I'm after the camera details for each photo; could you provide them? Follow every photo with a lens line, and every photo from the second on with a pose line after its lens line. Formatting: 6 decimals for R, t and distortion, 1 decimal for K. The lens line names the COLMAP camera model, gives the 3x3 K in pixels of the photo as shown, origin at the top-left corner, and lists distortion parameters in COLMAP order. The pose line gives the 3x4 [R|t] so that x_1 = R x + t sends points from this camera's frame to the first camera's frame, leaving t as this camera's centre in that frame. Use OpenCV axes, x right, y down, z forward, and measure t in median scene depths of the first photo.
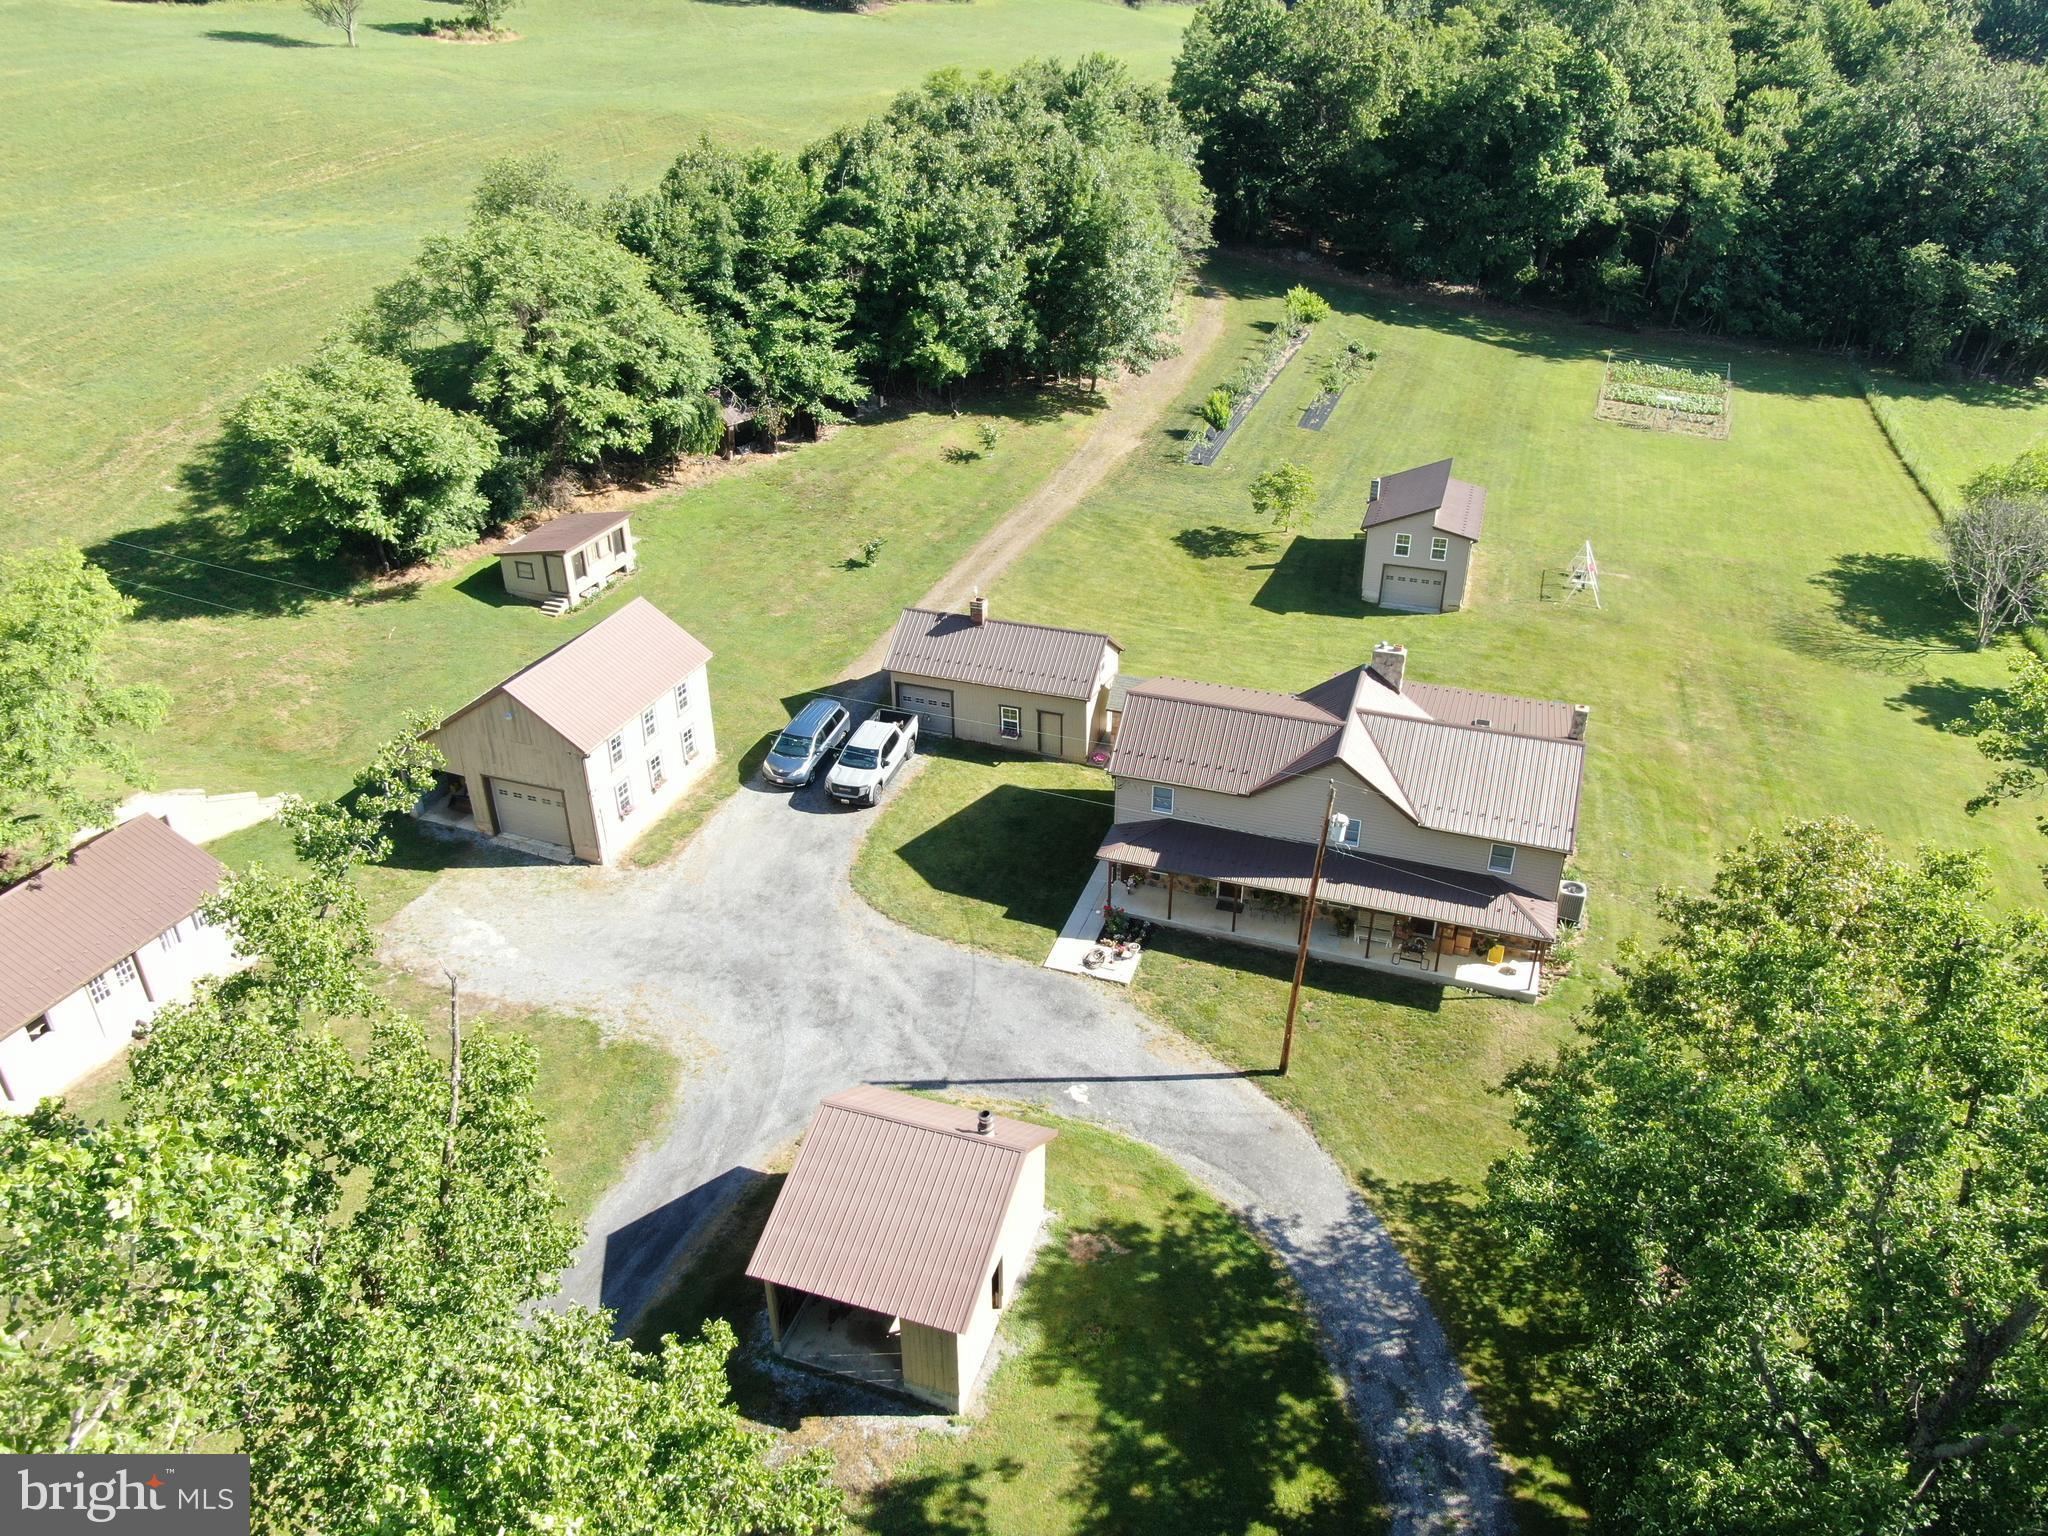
lens RADIAL K [[1471.2, 0, 1023.8], [0, 1471.2, 766.6], [0, 0, 1]] dist [-0.021595, 0.008709]
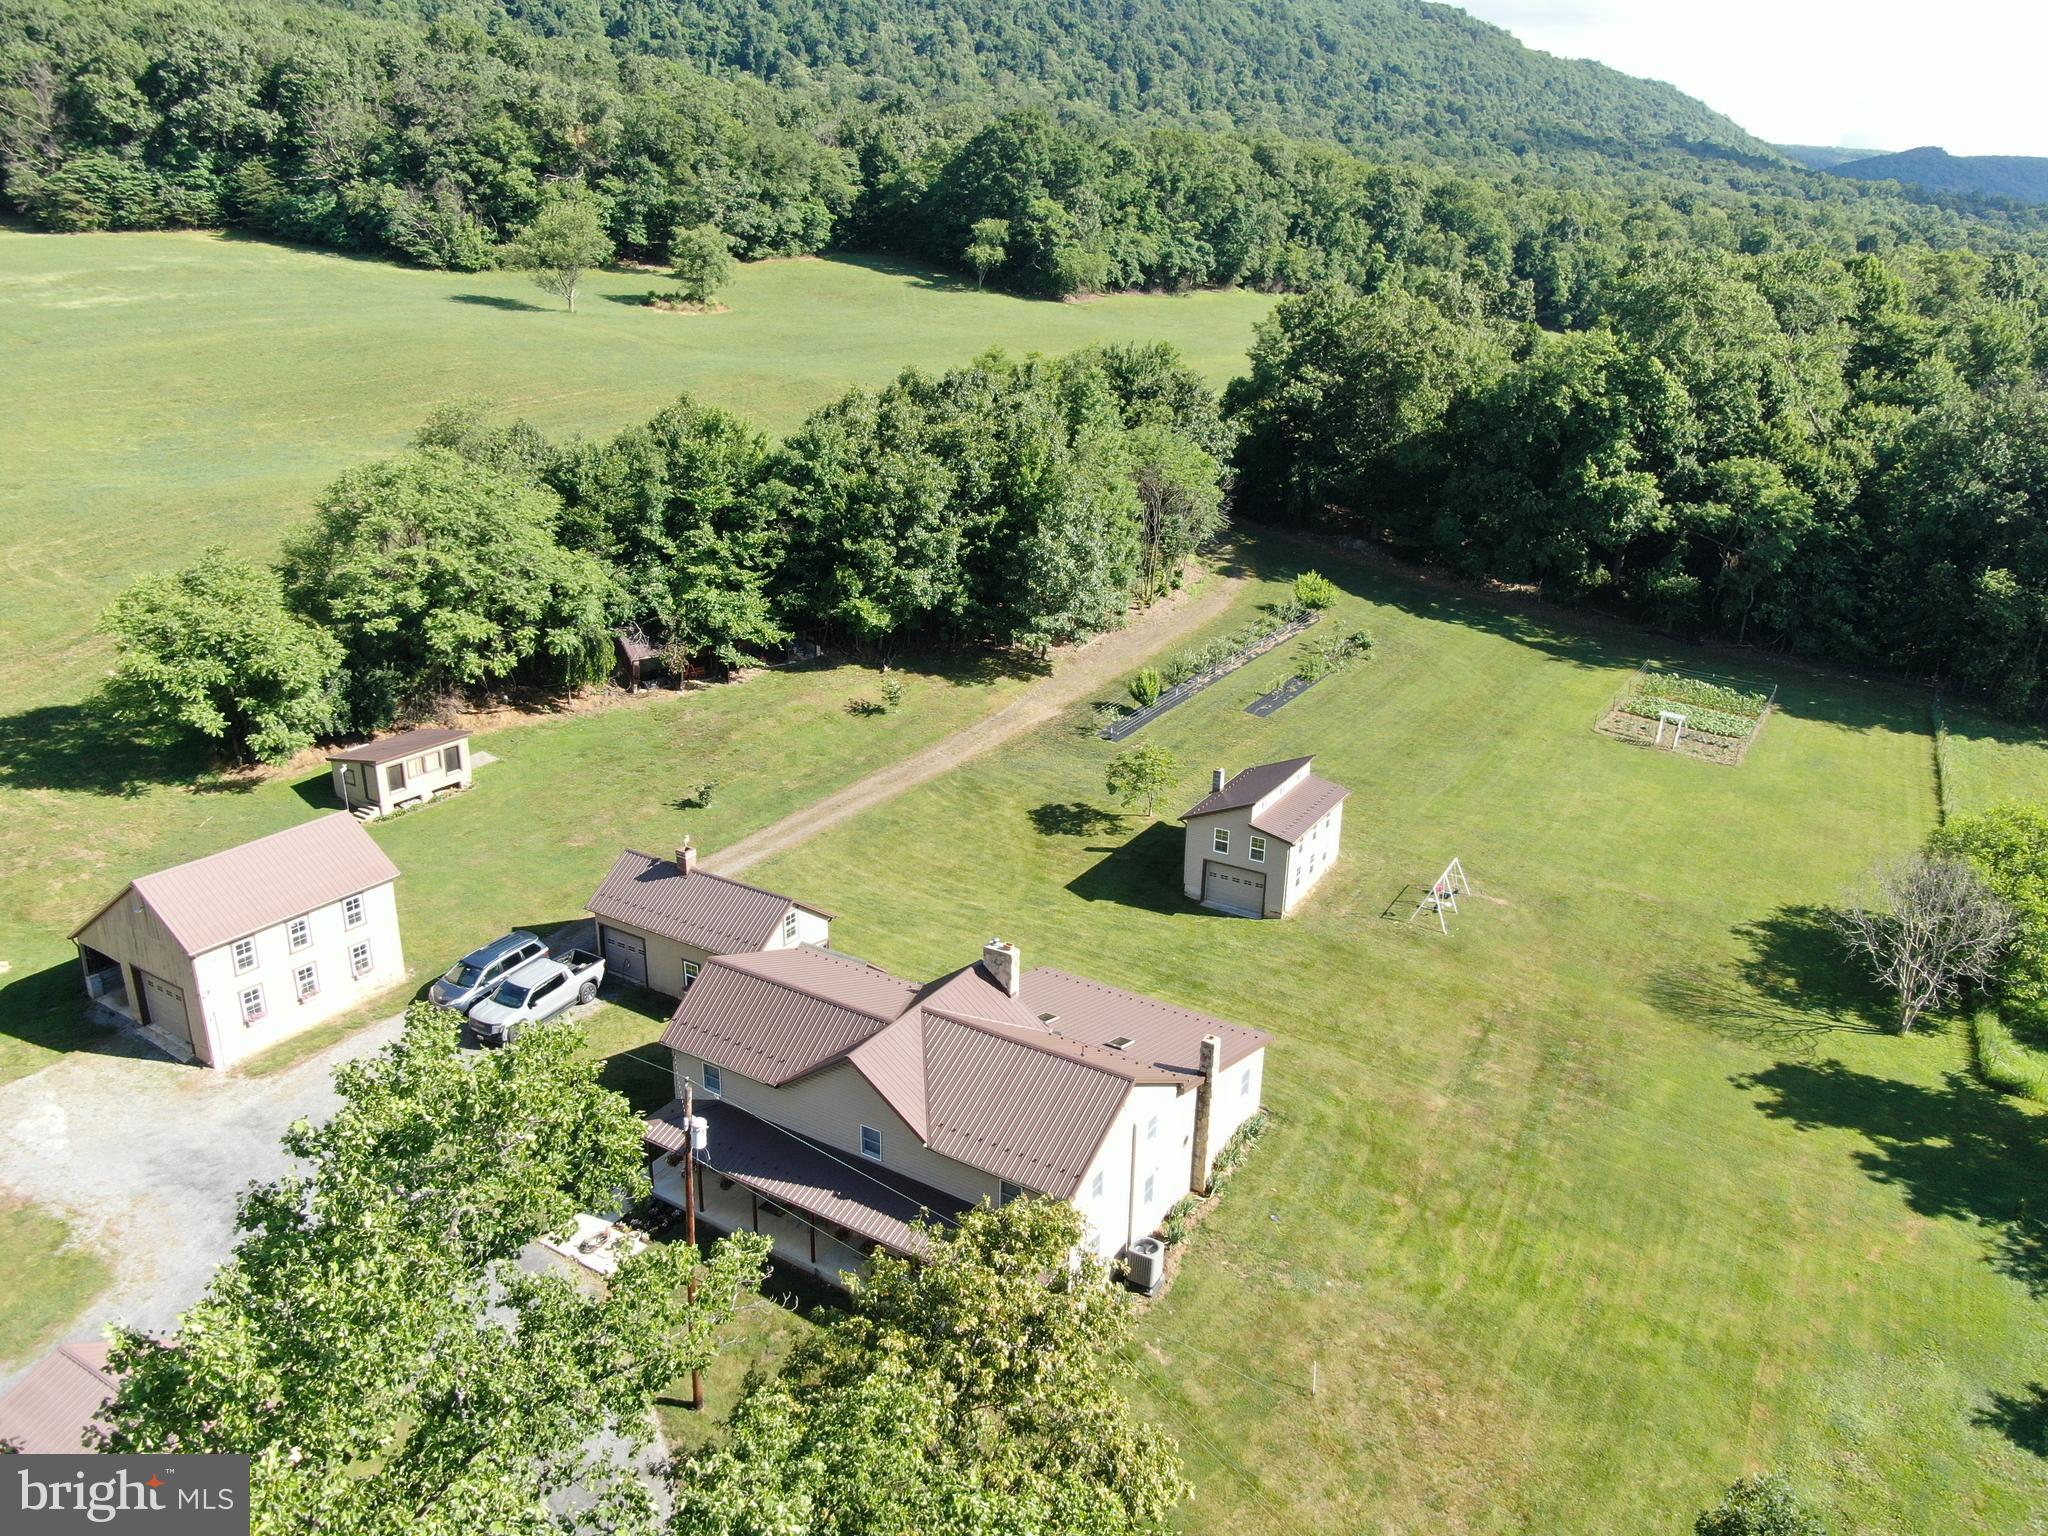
lens RADIAL K [[1471.2, 0, 1025.3], [0, 1471.2, 766.7], [0, 0, 1]] dist [-0.021595, 0.008709]
pose [[0.977010, 0.094184, -0.191263, 0.288645], [-0.125643, 0.979146, -0.159648, -0.030595], [0.172238, 0.180008, 0.968468, 0.064556]]
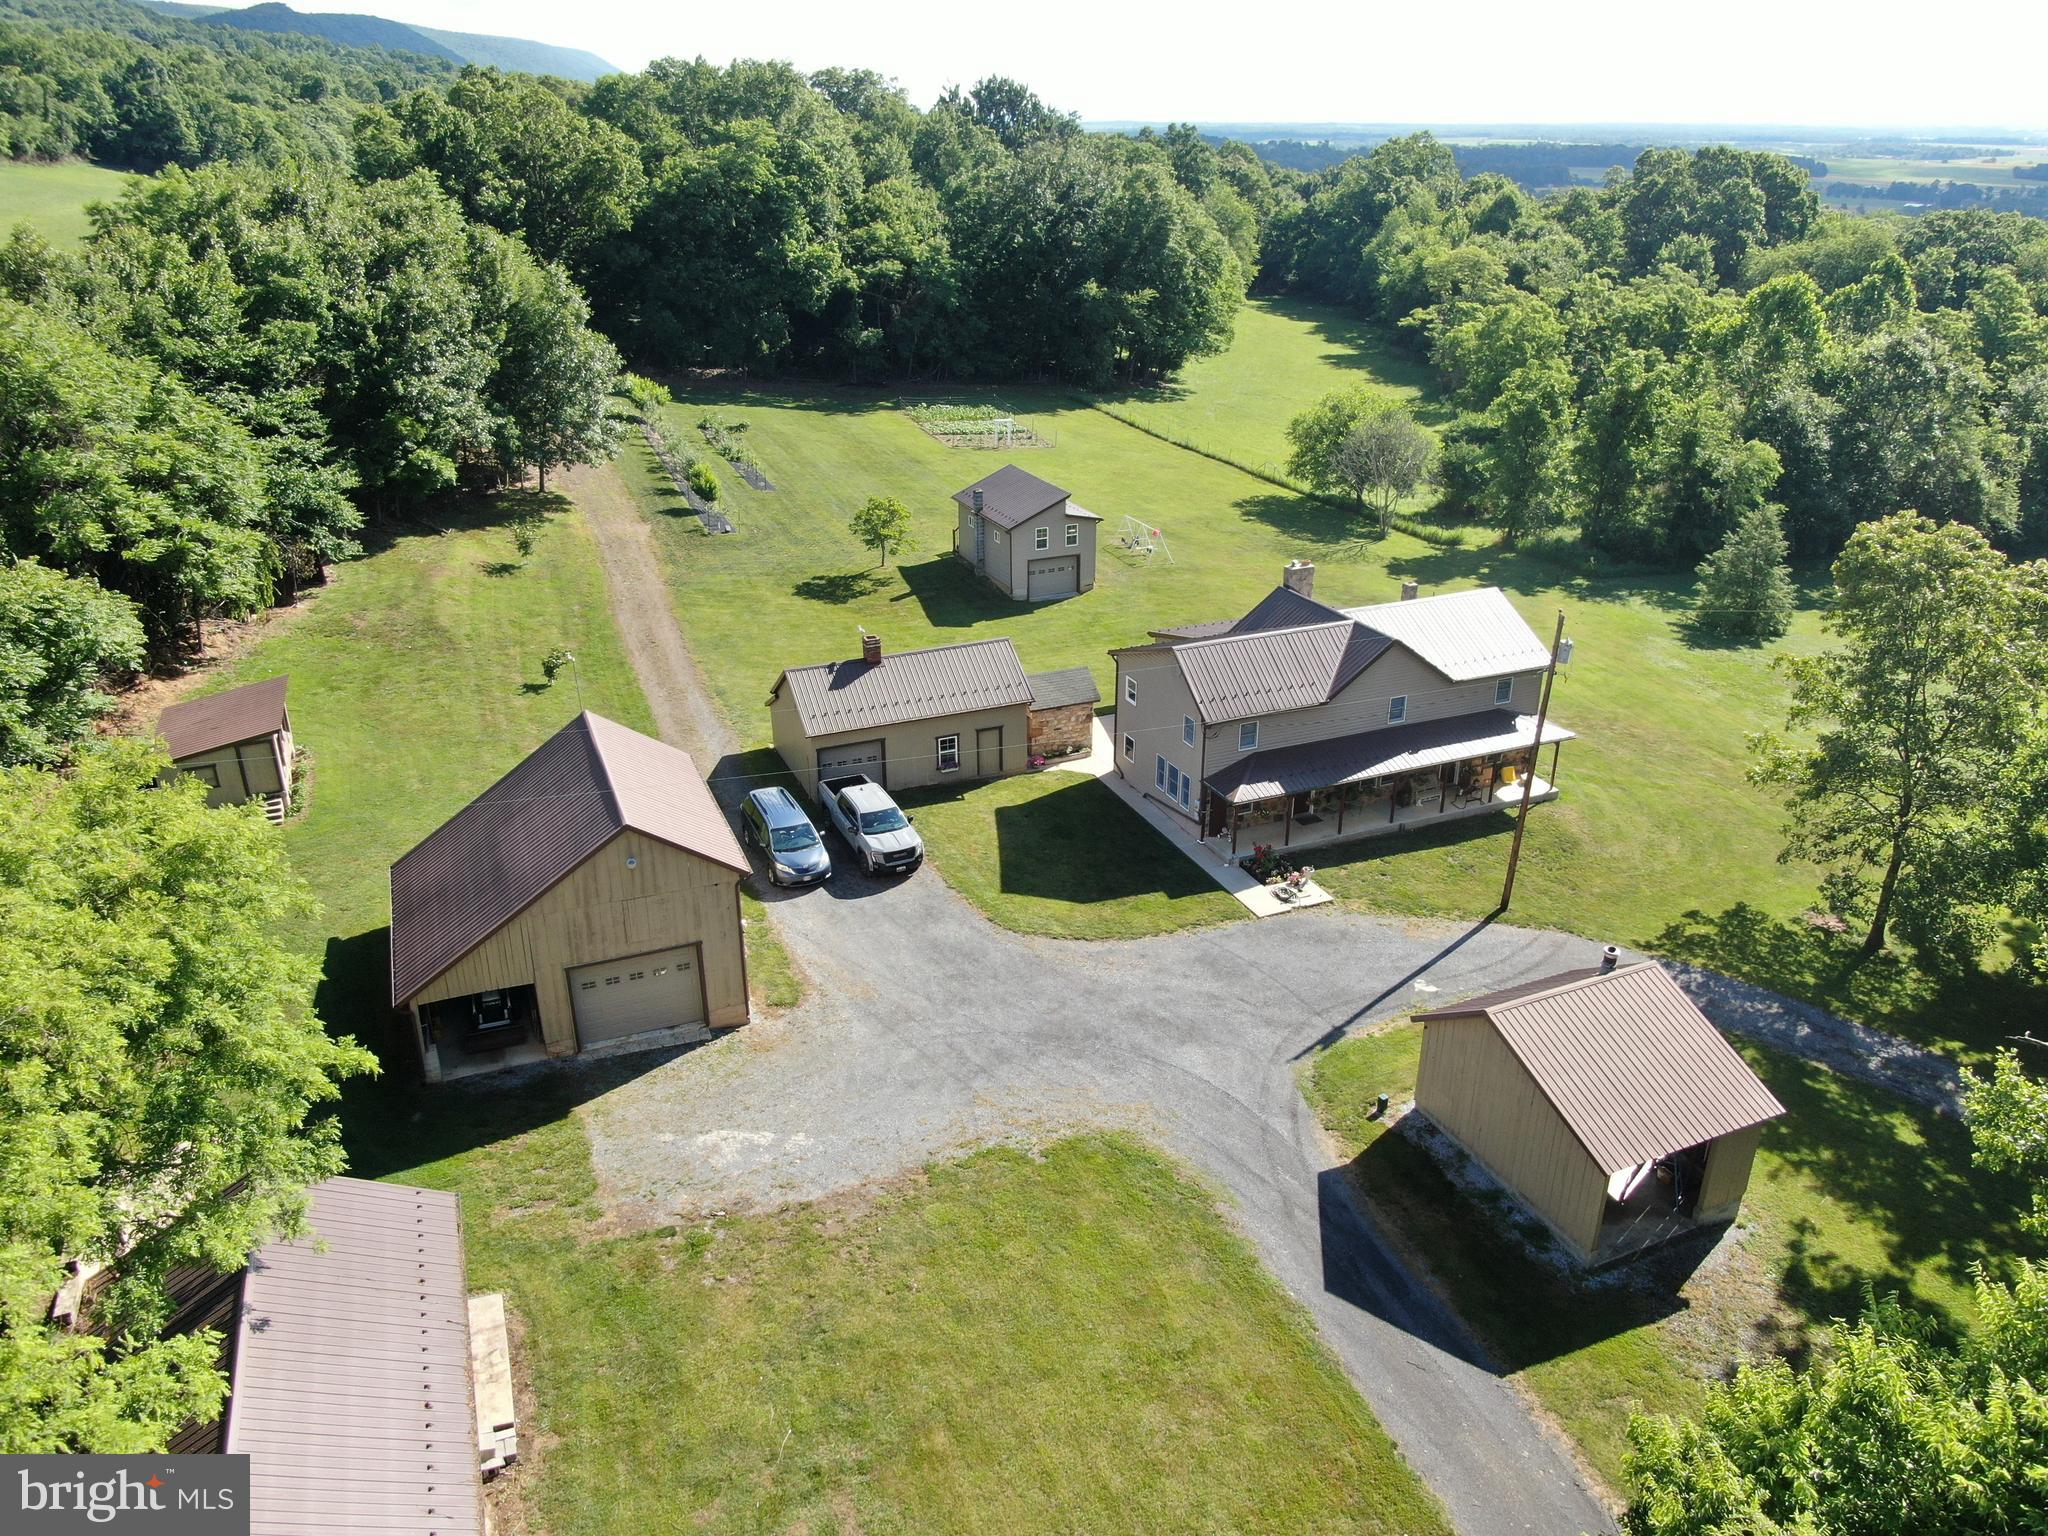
lens RADIAL K [[1471.2, 0, 1022.7], [0, 1471.2, 767.0], [0, 0, 1]] dist [-0.021595, 0.008709]
pose [[0.734397, -0.272651, 0.621549, -0.426929], [0.333966, 0.942398, 0.018795, -0.018318], [-0.590871, 0.193774, 0.783150, 0.192455]]
